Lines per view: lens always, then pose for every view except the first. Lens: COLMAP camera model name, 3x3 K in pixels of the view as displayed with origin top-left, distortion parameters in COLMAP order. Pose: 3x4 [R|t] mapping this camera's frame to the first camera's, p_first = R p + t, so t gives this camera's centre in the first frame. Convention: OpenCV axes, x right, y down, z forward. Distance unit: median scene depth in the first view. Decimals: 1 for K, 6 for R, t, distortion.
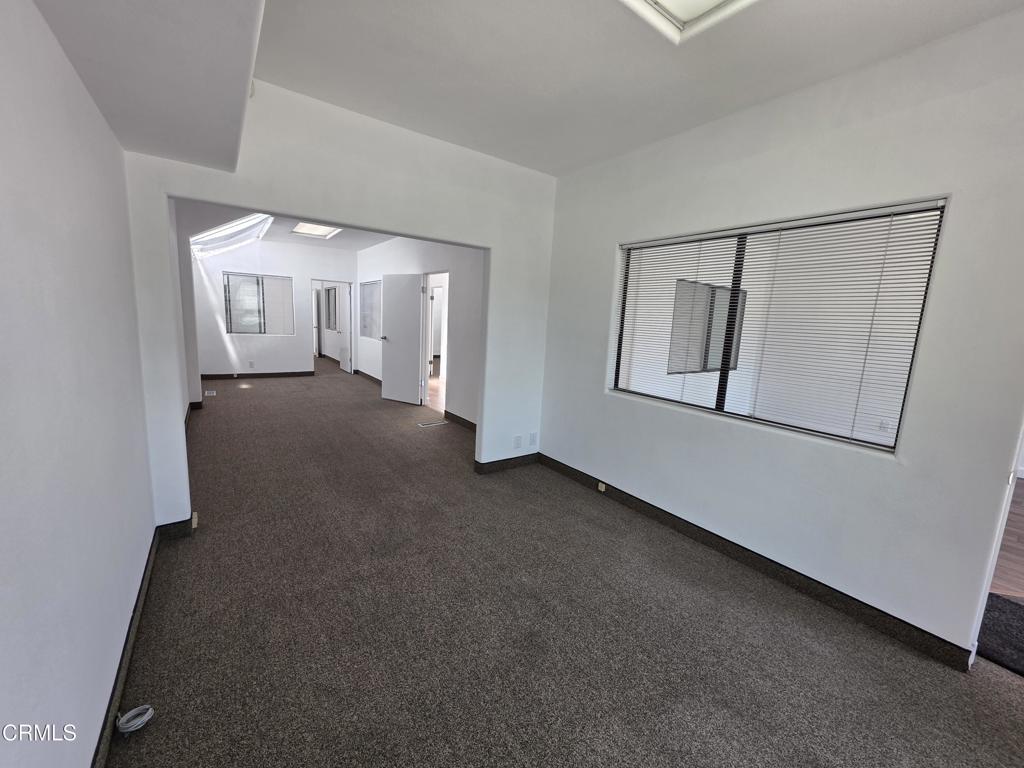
lens RADIAL K [[406.4, 0, 511.0], [0, 406.4, 379.6], [0, 0, 1]] dist [-0.001669, -0.000197]
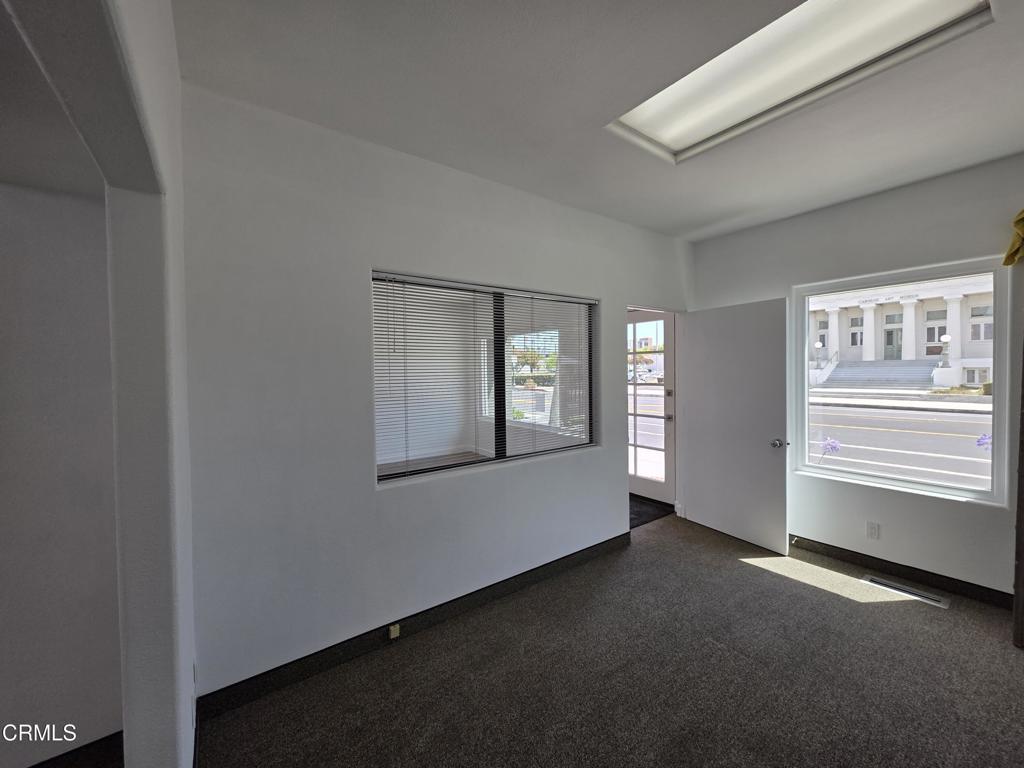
lens RADIAL K [[418.7, 0, 493.3], [0, 418.7, 380.1], [0, 0, 1]] dist [-0.000409, -0.000068]
pose [[-0.014621, -0.072674, 0.997249, -0.550358], [0.162943, 0.983850, 0.074086, -0.205469], [-0.986527, 0.163577, -0.002543, 1.017517]]
